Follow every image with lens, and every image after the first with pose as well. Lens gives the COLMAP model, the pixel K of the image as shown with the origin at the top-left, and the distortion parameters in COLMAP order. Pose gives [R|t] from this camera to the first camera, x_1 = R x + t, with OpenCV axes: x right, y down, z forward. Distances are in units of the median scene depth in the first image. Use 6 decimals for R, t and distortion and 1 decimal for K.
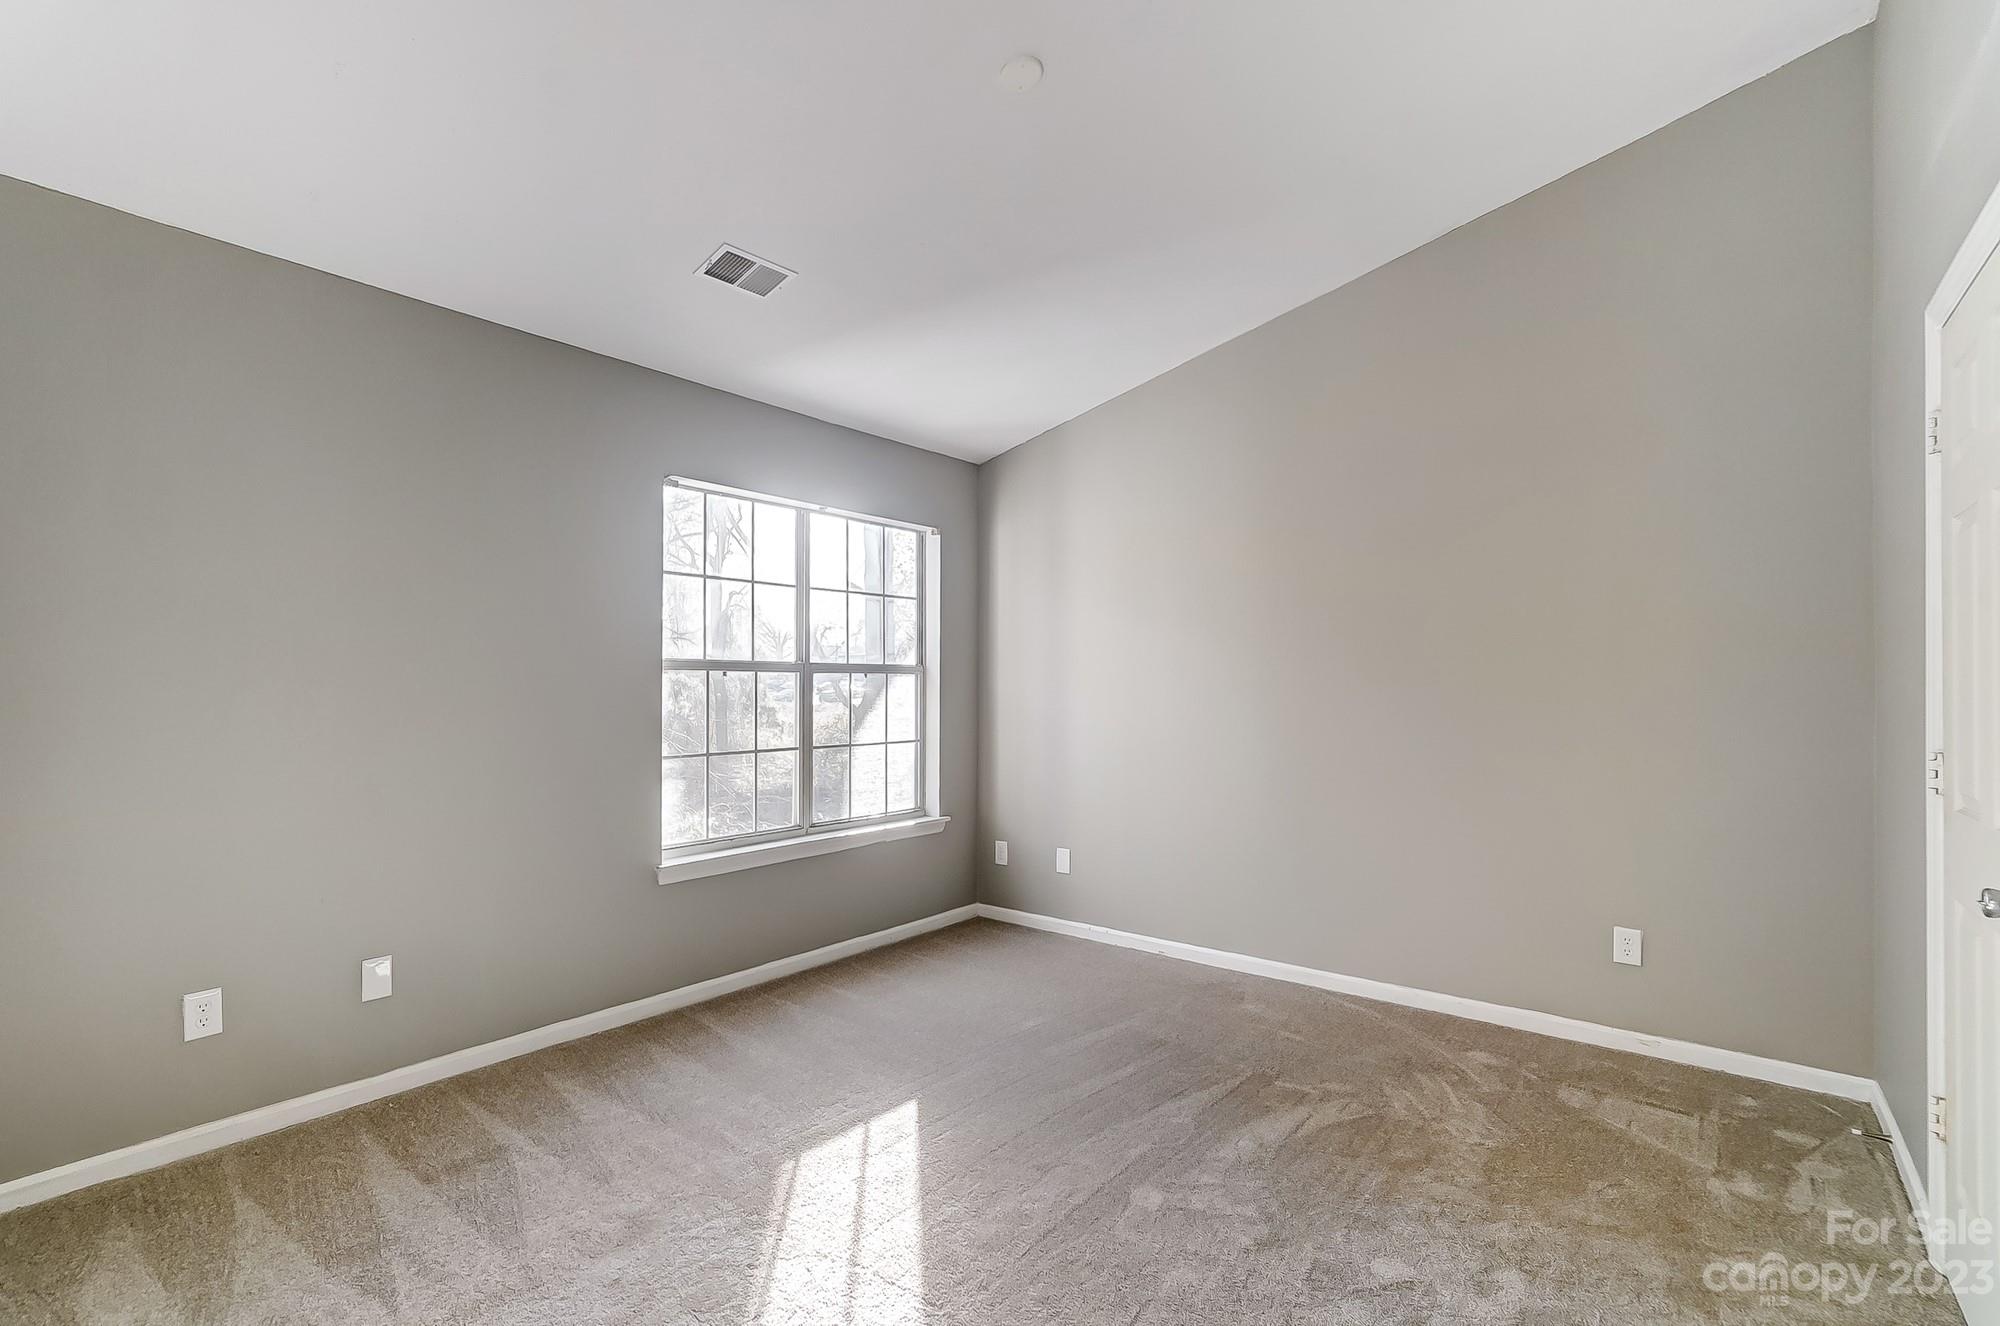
lens RADIAL K [[891.7, 0, 974.8], [0, 891.7, 675.0], [0, 0, 1]] dist [-0.012215, 0.010203]
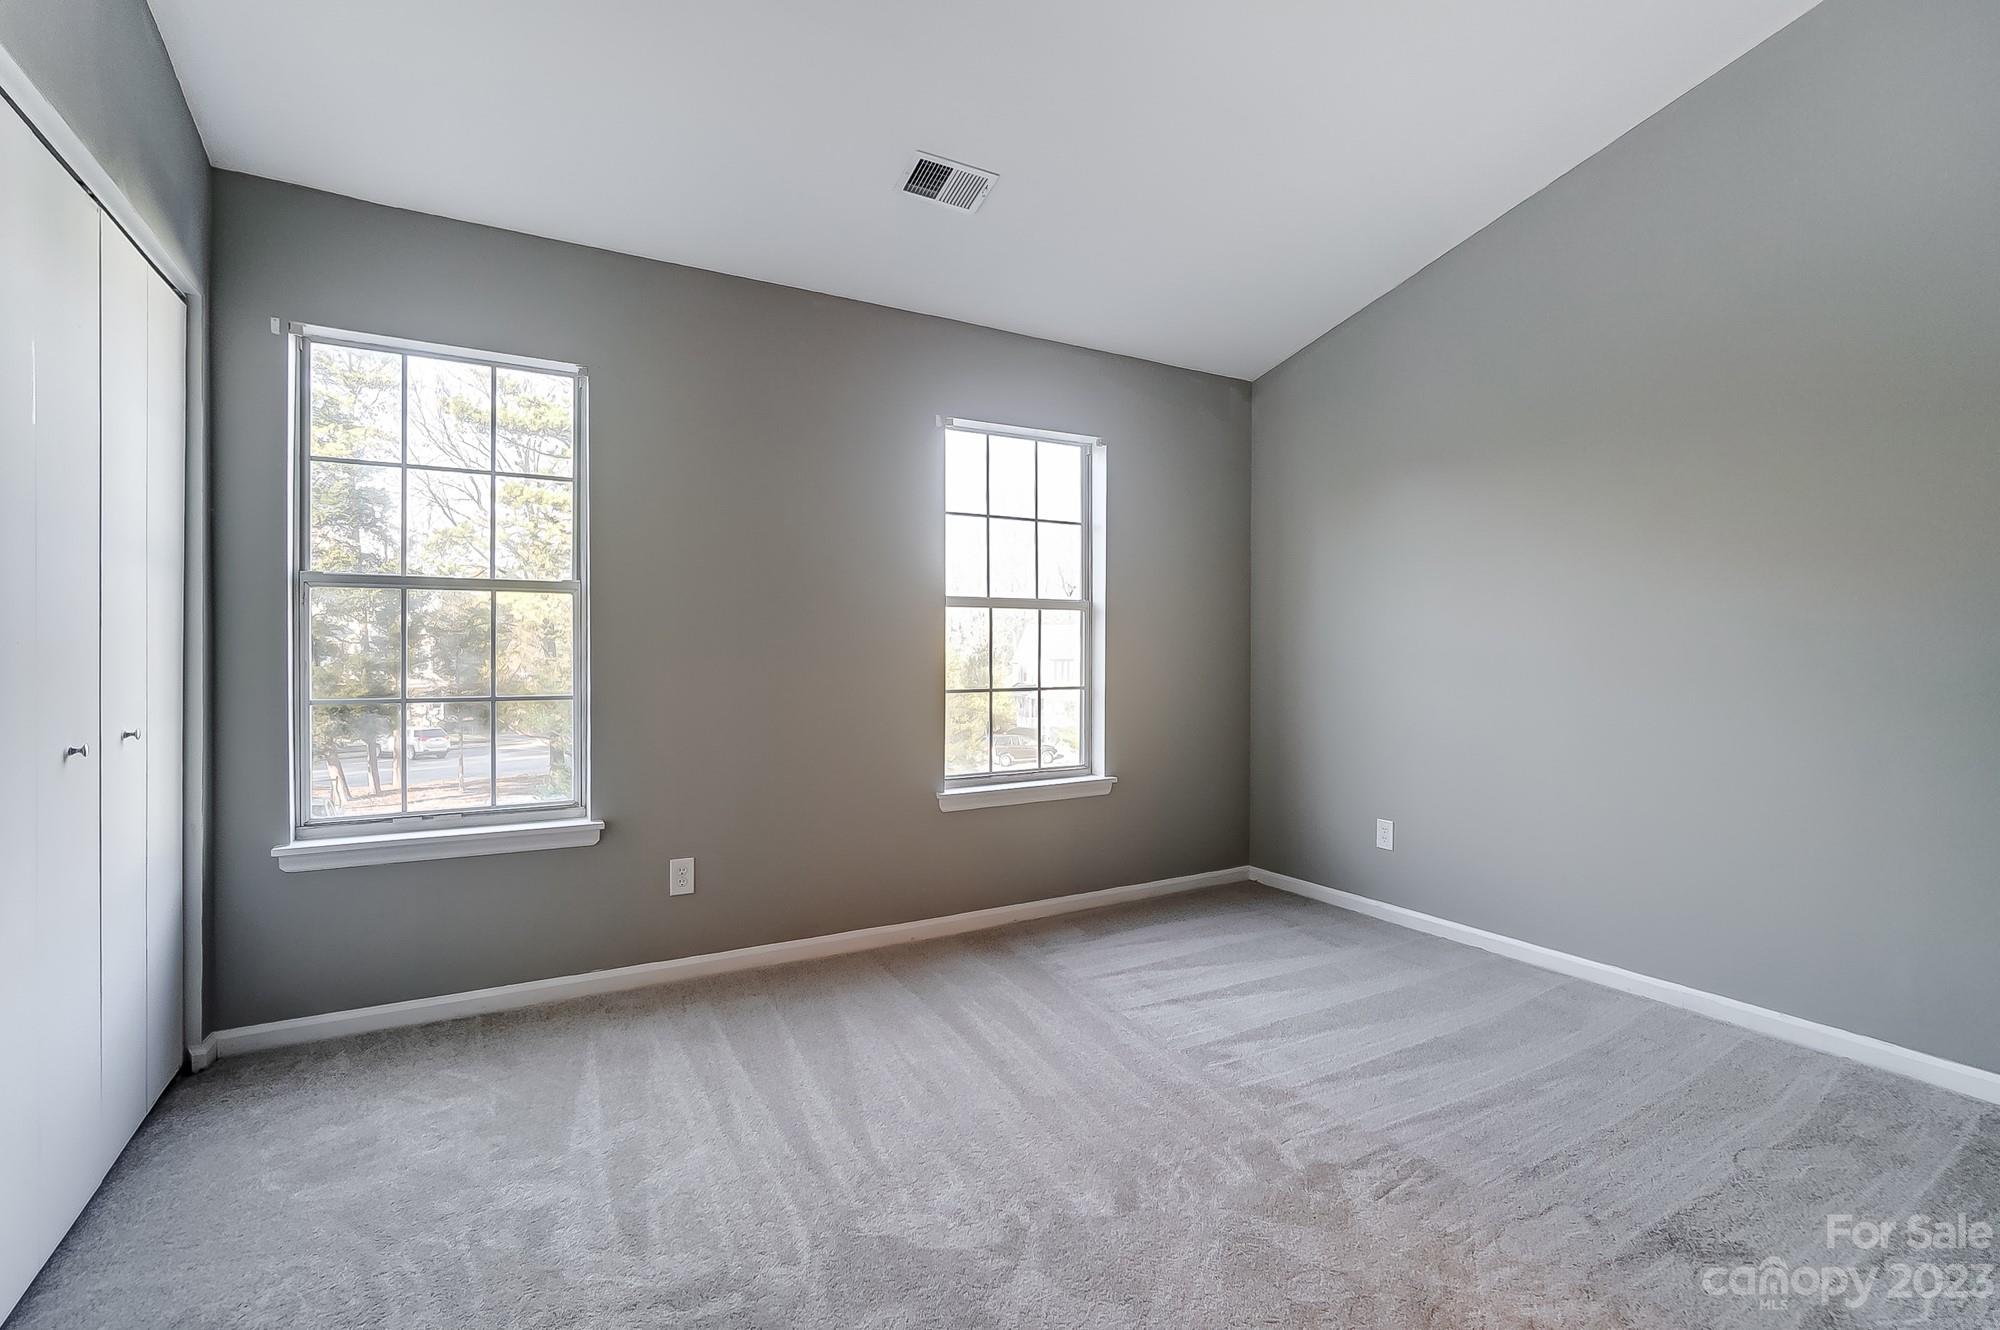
lens RADIAL K [[891.7, 0, 946.0], [0, 891.7, 640.0], [0, 0, 1]] dist [-0.012215, 0.010203]
pose [[0.932381, 0.023096, -0.360737, 0.091541], [-0.012698, 0.999433, 0.031168, 0.001536], [0.361253, -0.024480, 0.932147, 0.107127]]
